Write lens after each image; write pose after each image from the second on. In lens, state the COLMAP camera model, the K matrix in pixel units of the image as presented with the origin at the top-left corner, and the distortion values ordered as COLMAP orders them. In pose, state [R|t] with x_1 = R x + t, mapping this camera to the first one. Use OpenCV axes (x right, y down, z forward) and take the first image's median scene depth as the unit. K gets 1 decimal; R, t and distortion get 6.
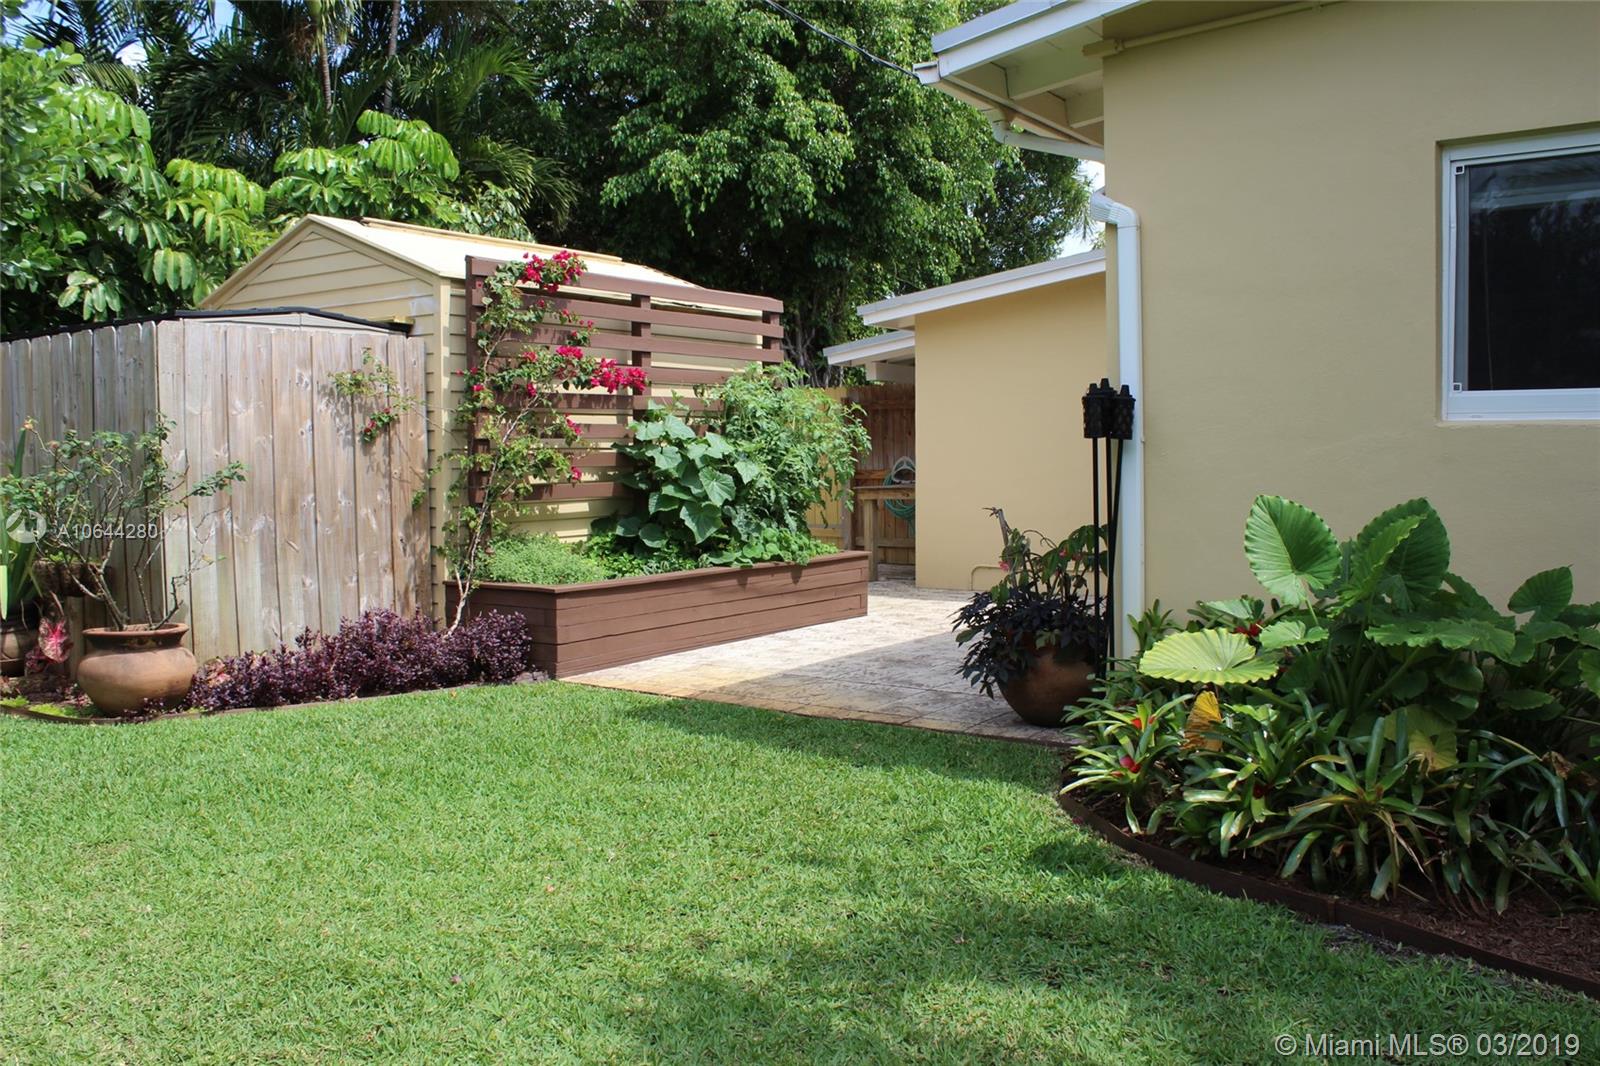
lens RADIAL K [[1340.5, 0, 798.1], [0, 1340.5, 535.2], [0, 0, 1]] dist [-0.106623, 0.133235]
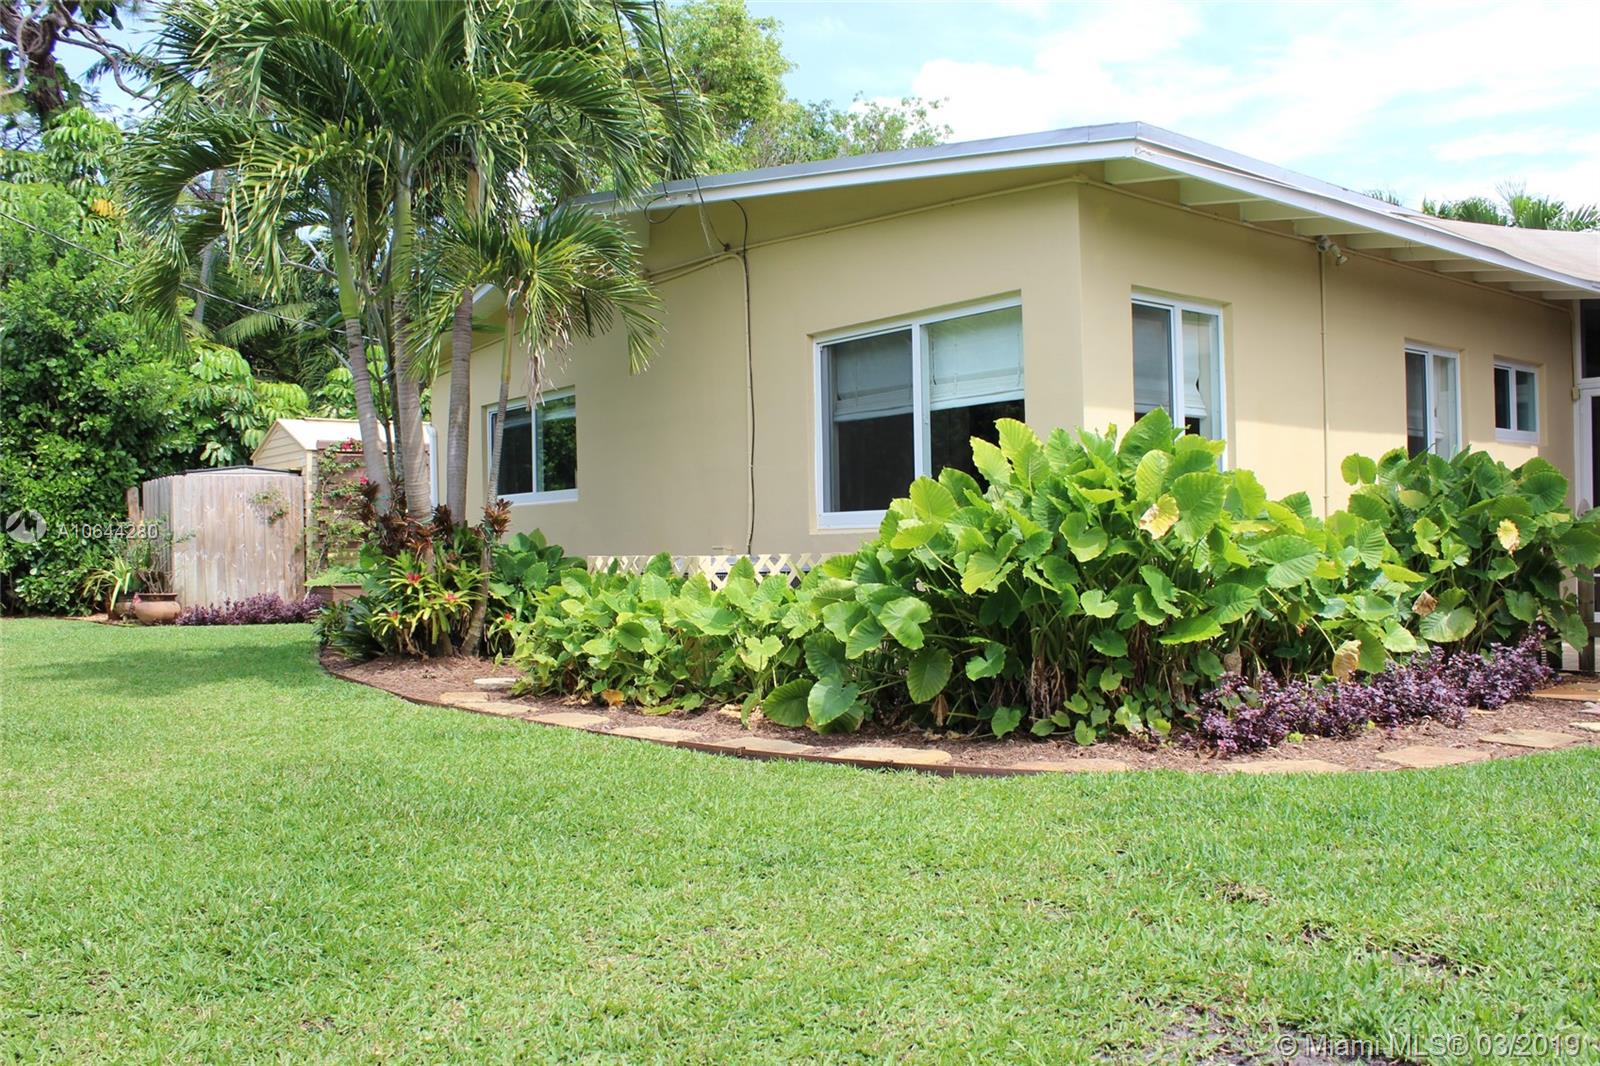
lens RADIAL K [[1340.5, 0, 788.6], [0, 1340.5, 542.8], [0, 0, 1]] dist [-0.106623, 0.133235]
pose [[0.959822, -0.002910, -0.280595, 1.164983], [-0.012929, 0.998426, -0.054582, 0.078603], [0.280312, 0.056017, 0.958273, -0.942952]]
